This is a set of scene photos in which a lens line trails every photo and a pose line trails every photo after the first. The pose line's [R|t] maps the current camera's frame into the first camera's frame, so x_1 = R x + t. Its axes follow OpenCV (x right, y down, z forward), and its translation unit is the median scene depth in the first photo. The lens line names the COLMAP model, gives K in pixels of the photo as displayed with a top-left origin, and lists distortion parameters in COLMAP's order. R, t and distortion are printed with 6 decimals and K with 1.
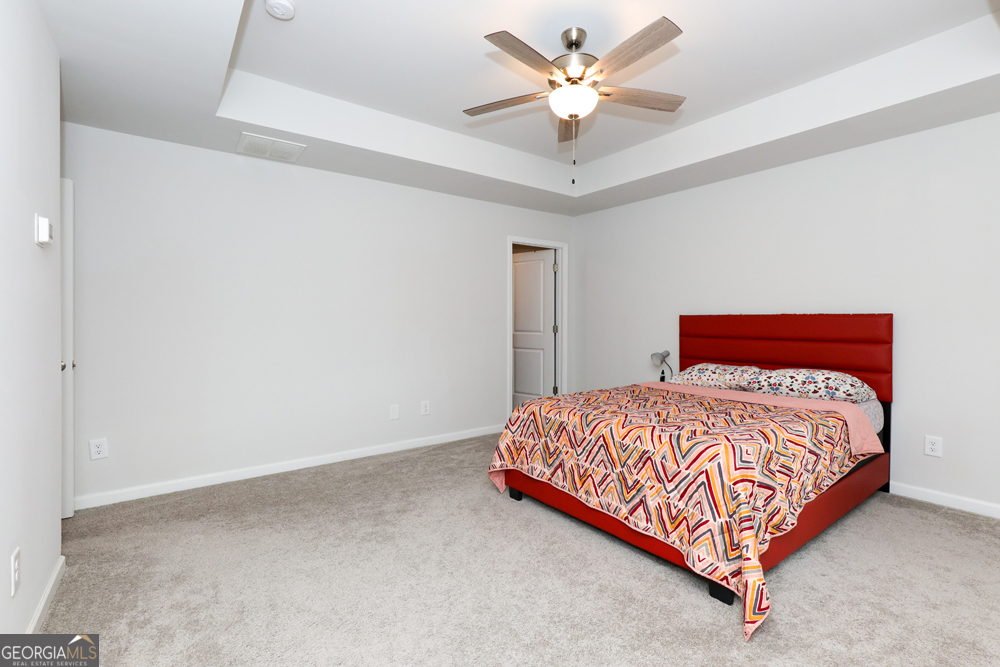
lens RADIAL K [[460.6, 0, 510.3], [0, 460.6, 327.8], [0, 0, 1]] dist [-0.004157, -0.000546]
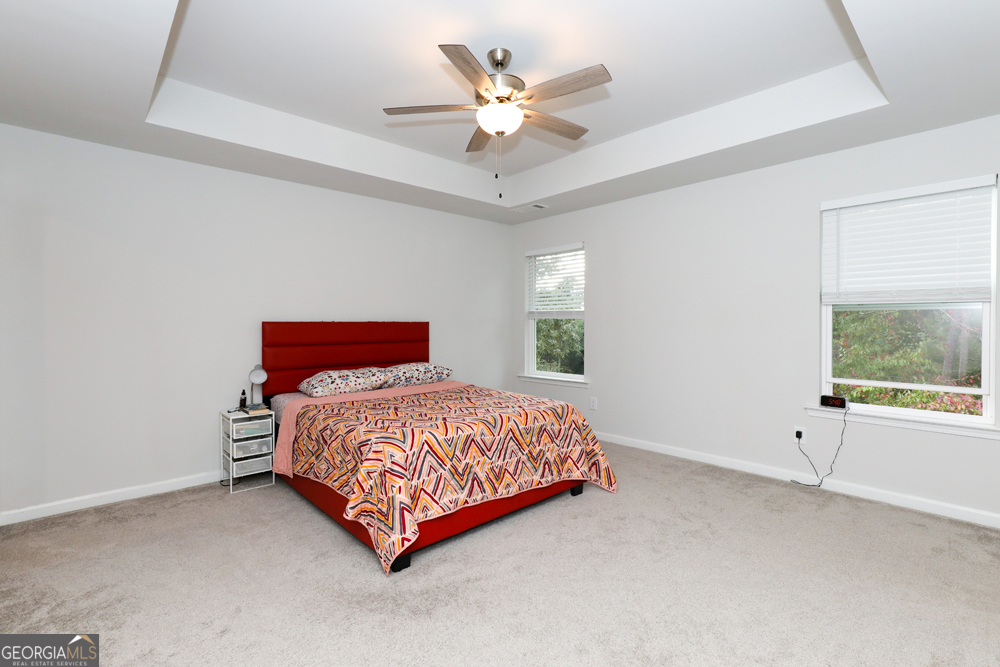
lens RADIAL K [[460.6, 0, 510.3], [0, 460.6, 327.8], [0, 0, 1]] dist [-0.004157, -0.000546]
pose [[-0.098677, -0.012143, 0.995045, -0.820722], [0.020260, 0.999694, 0.014209, -0.030250], [-0.994913, 0.021561, -0.098401, 0.974259]]
